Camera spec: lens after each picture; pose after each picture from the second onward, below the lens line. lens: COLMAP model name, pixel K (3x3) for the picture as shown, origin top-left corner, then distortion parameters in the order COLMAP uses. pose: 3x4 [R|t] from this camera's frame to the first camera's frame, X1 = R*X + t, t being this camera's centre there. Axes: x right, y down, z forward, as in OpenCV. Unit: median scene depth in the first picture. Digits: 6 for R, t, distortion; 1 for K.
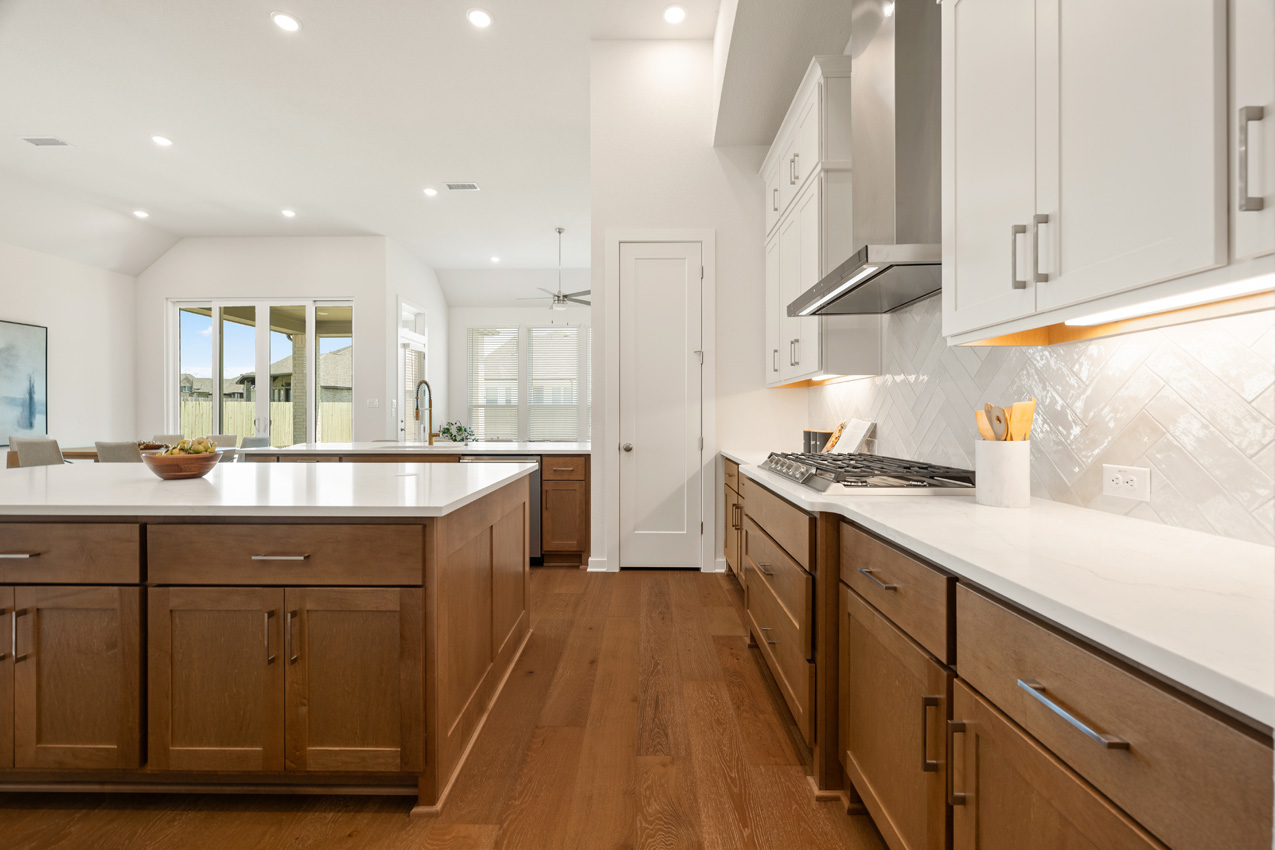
lens RADIAL K [[509.9, 0, 627.0], [0, 509.9, 411.3], [0, 0, 1]] dist [0.001650, 0.000066]
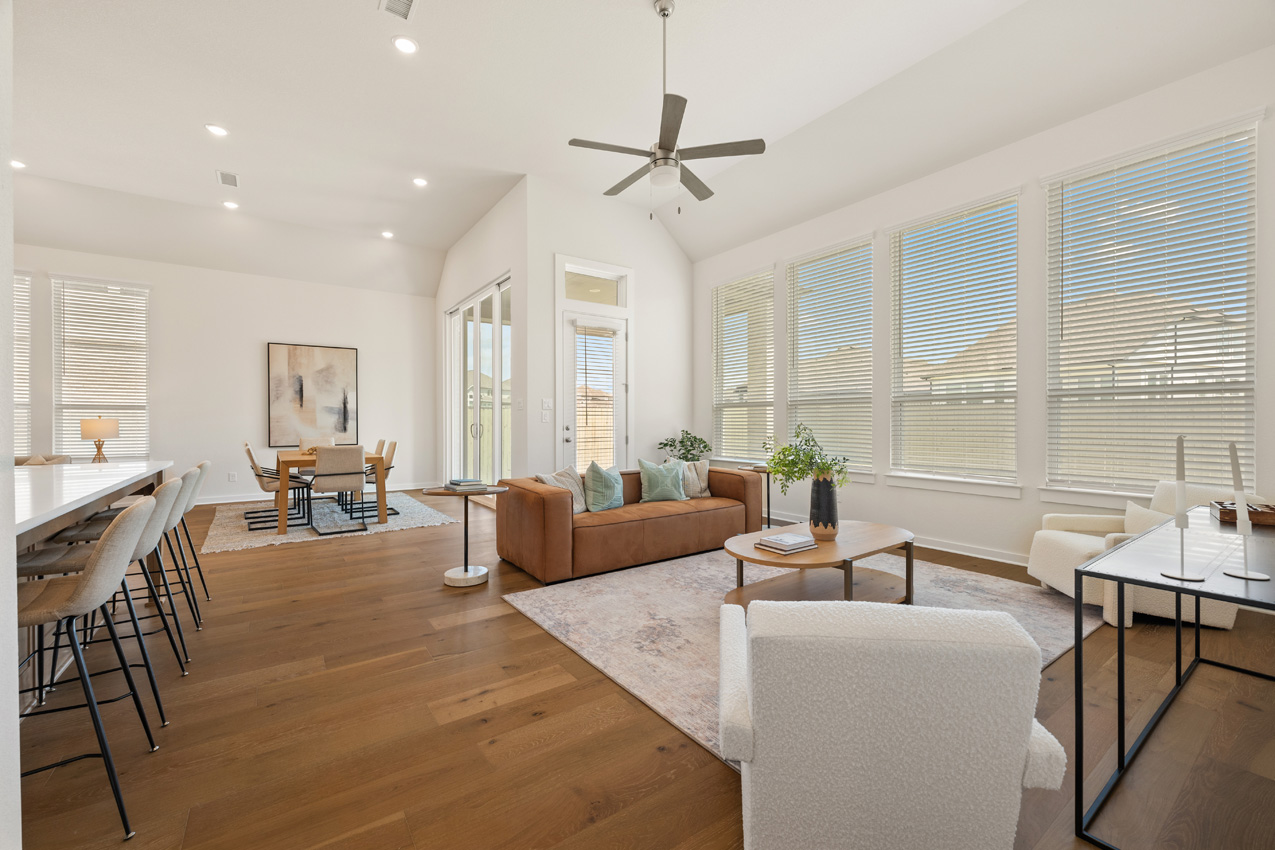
lens RADIAL K [[509.9, 0, 632.6], [0, 509.9, 424.3], [0, 0, 1]] dist [0.001650, 0.000066]
pose [[0.603365, 0.004449, -0.797453, 0.252973], [0.008018, 0.999900, 0.011645, 0.006983], [0.797425, -0.013421, 0.603269, 0.860611]]
